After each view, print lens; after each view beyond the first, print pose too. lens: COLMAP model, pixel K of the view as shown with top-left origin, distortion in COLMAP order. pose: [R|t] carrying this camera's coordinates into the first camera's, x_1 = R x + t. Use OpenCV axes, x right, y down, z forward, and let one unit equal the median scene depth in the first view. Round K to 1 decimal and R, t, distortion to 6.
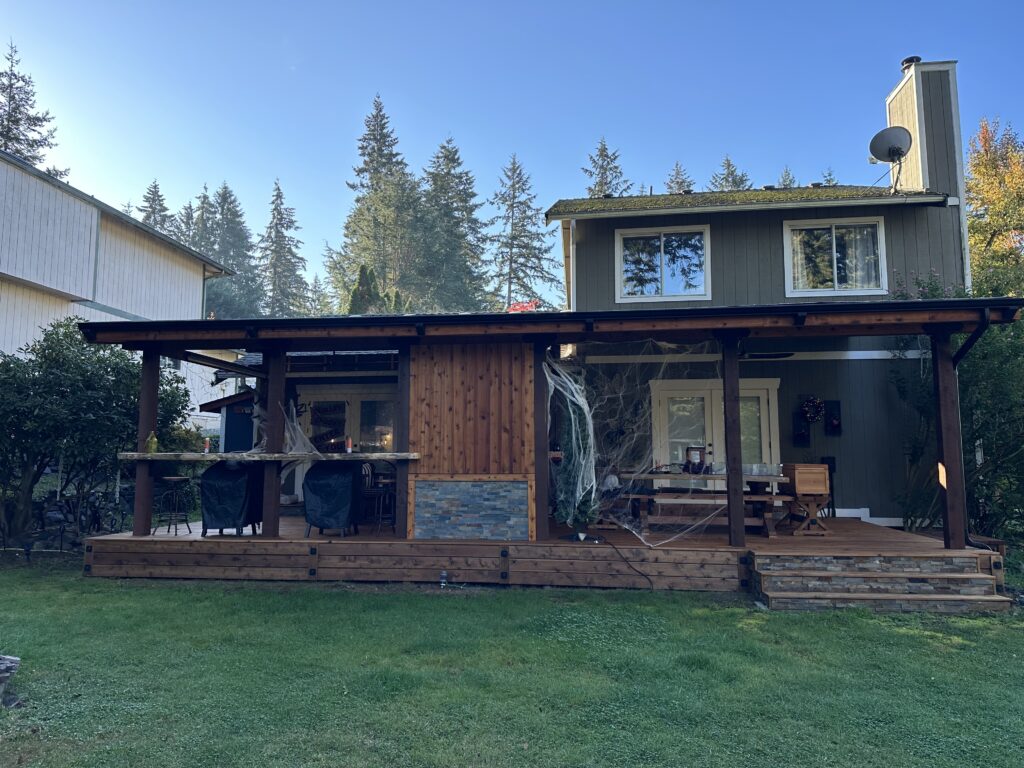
lens RADIAL K [[710.7, 0, 507.5], [0, 710.7, 385.2], [0, 0, 1]] dist [0.033583, -0.017267]
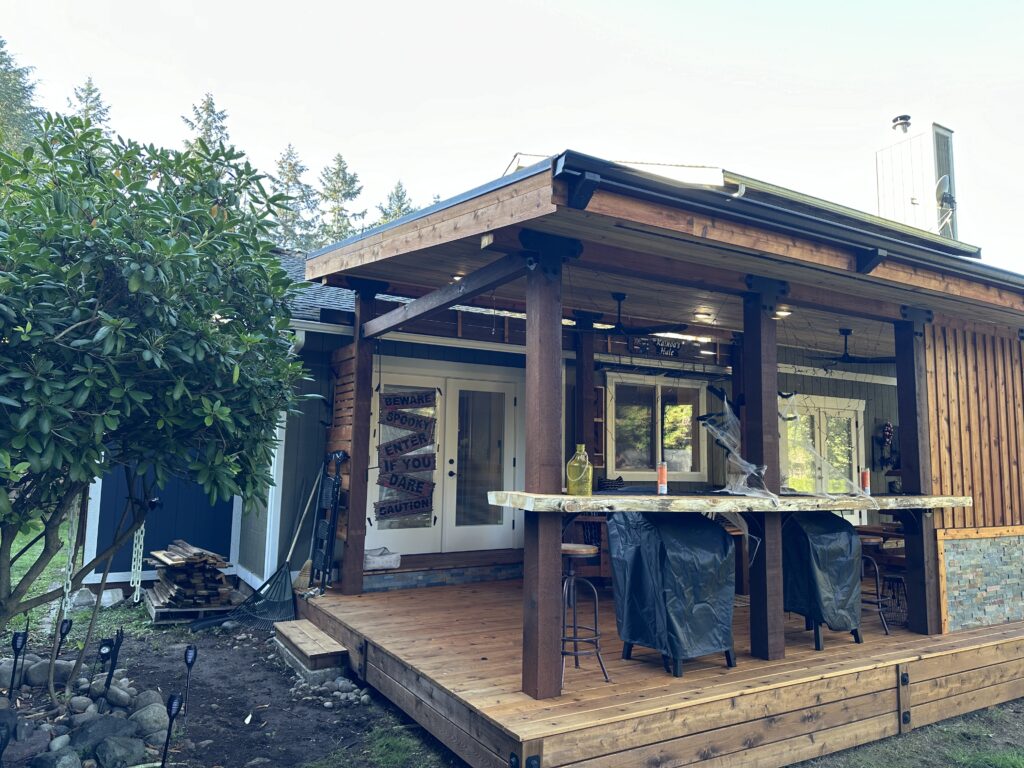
lens RADIAL K [[710.7, 0, 513.7], [0, 710.7, 383.0], [0, 0, 1]] dist [0.033583, -0.017267]
pose [[0.794470, 0.084240, 0.601432, -0.607766], [-0.085686, 0.995975, -0.026314, 0.031449], [-0.601228, -0.030629, 0.798490, 0.521255]]
